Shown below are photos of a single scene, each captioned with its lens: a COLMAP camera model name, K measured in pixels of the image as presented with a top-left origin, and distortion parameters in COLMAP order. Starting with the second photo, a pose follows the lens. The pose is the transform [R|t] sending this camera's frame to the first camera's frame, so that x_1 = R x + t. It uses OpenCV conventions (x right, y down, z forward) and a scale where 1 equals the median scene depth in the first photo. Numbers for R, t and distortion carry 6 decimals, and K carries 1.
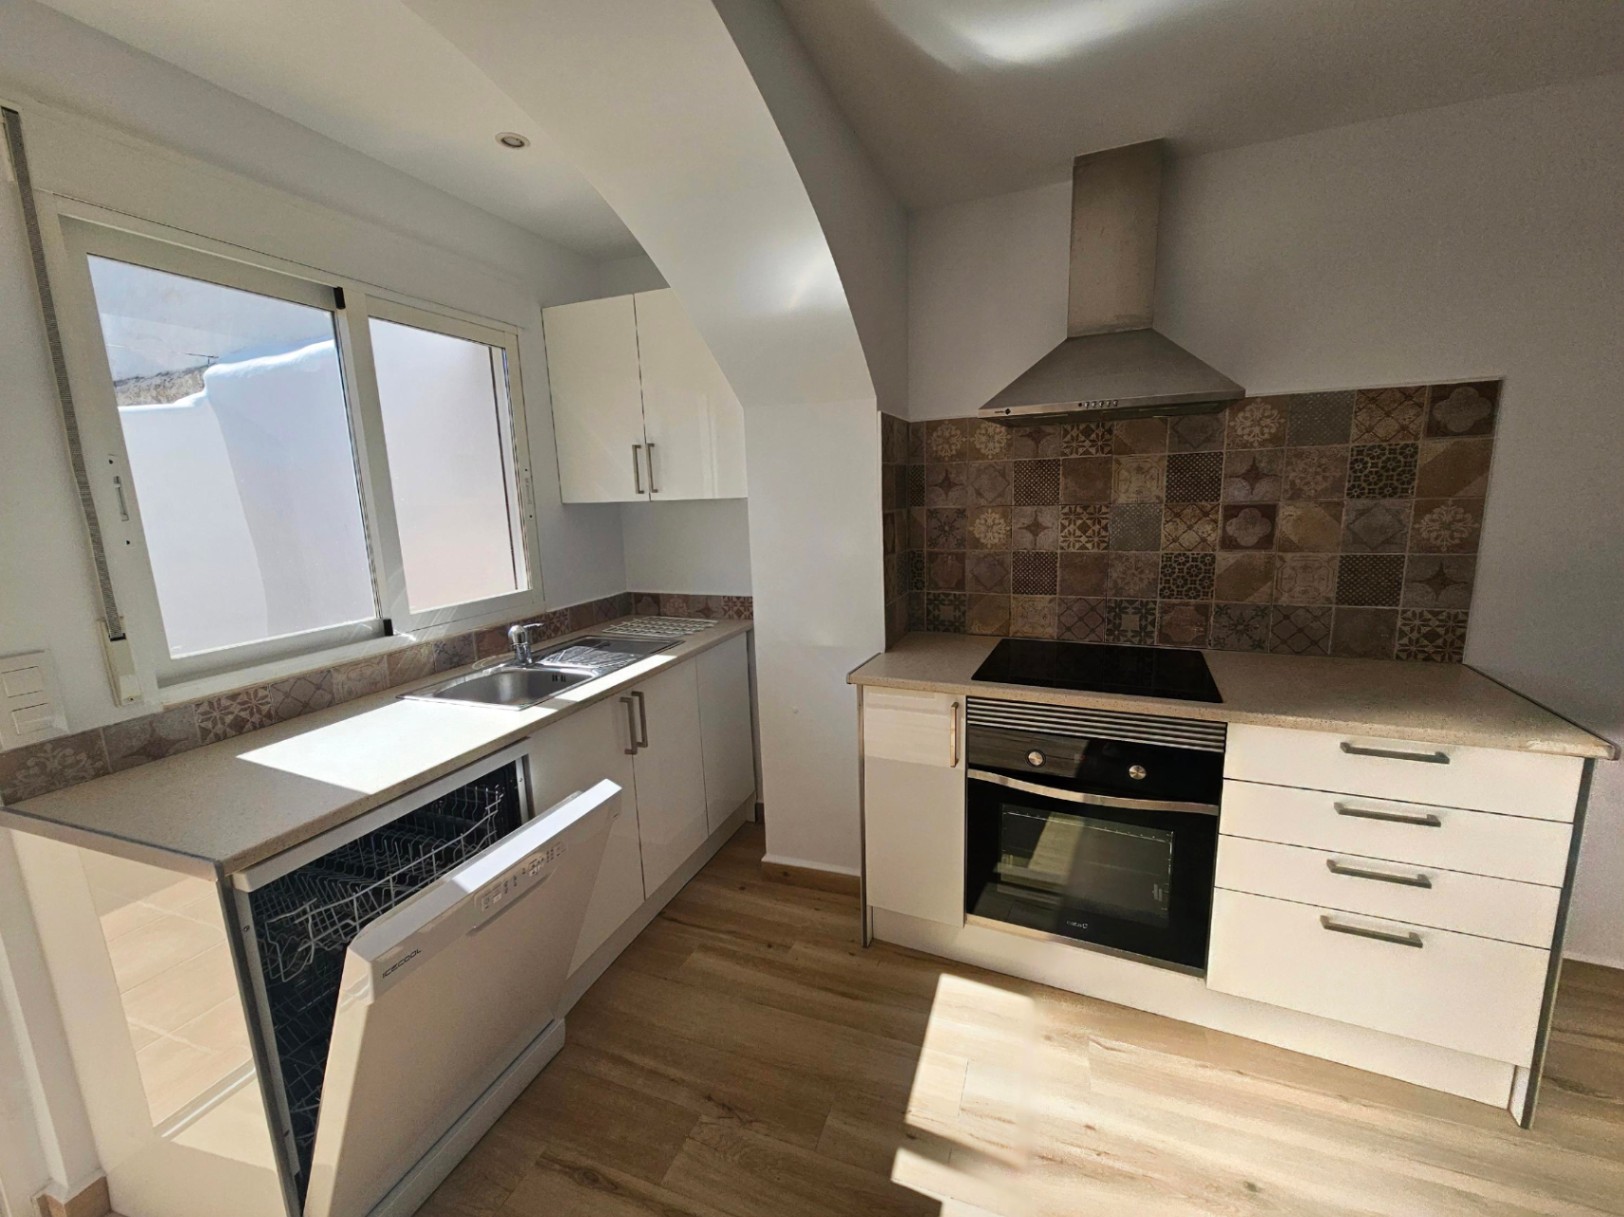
lens RADIAL K [[663.7, 0, 816.3], [0, 663.7, 607.3], [0, 0, 1]] dist [-0.001396, 0.000706]
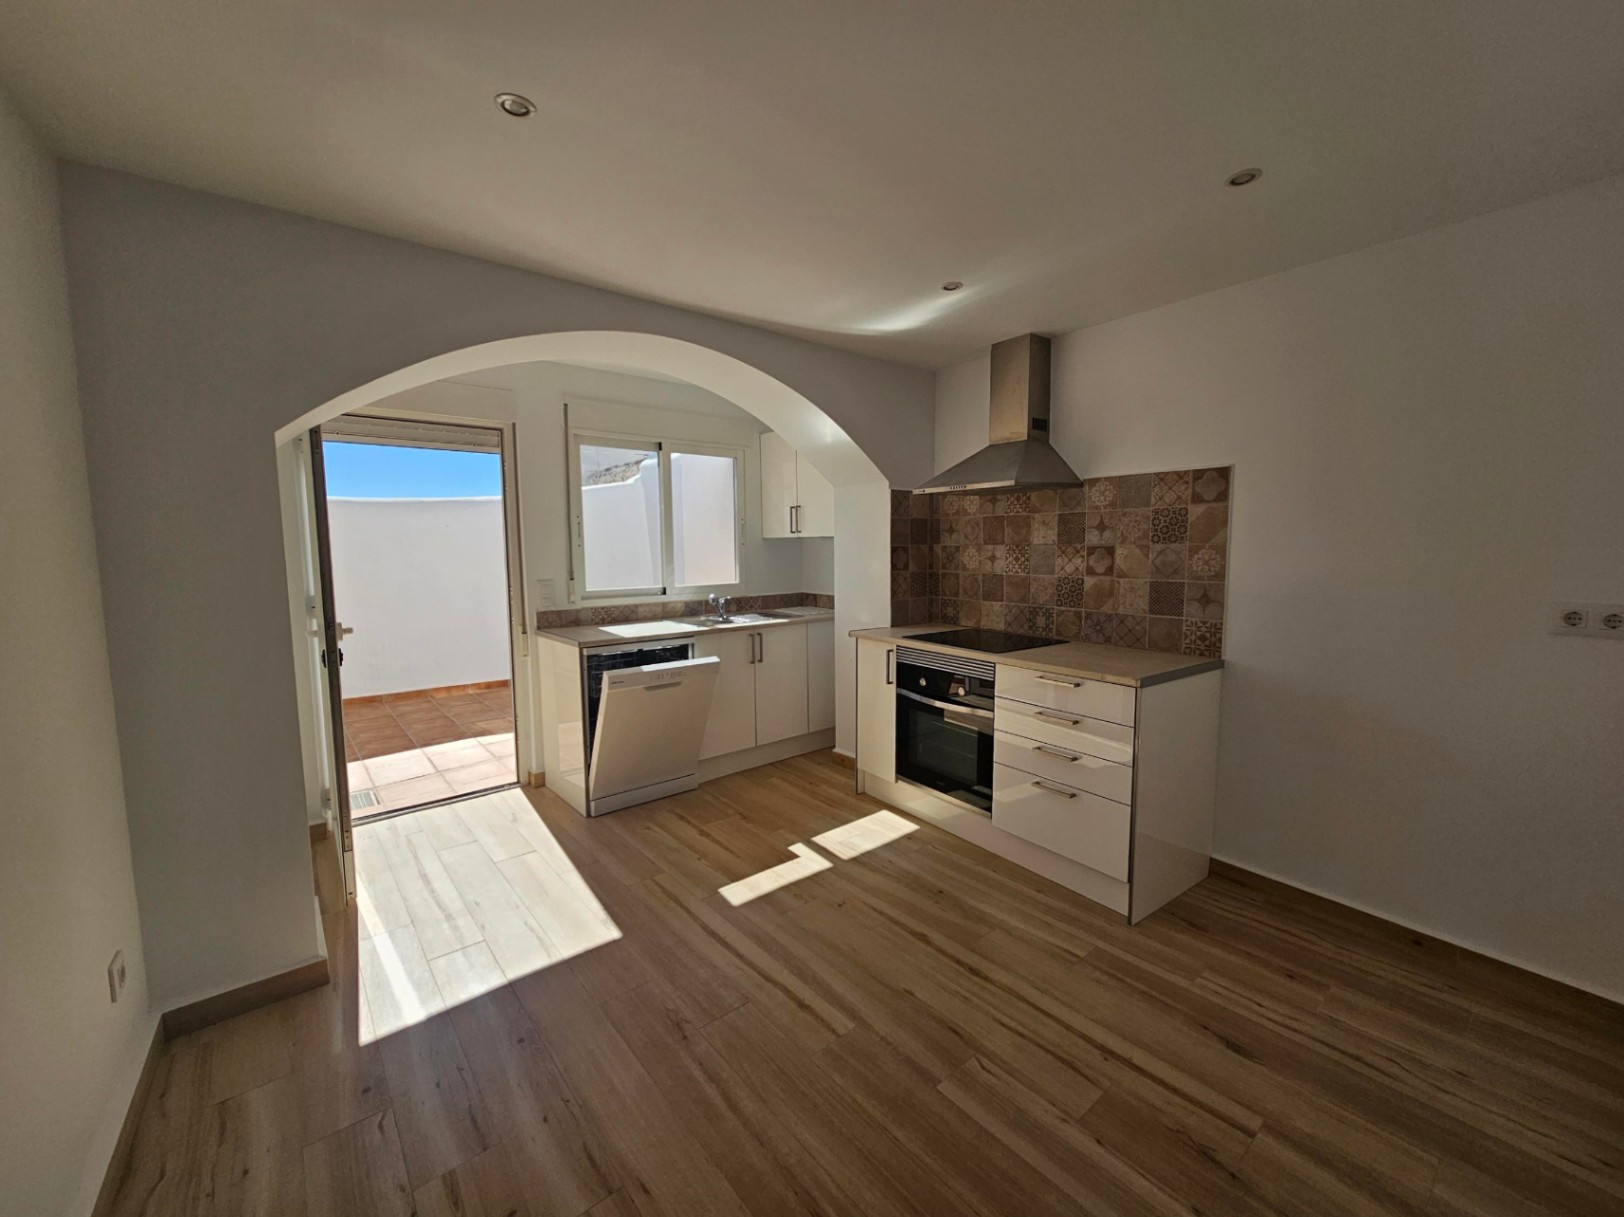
lens RADIAL K [[663.7, 0, 812.6], [0, 663.7, 608.2], [0, 0, 1]] dist [-0.001396, 0.000706]
pose [[0.865818, 0.073537, -0.494925, 0.862377], [-0.106686, 0.993527, -0.039015, 0.119833], [0.488852, 0.086581, 0.868059, -0.650872]]
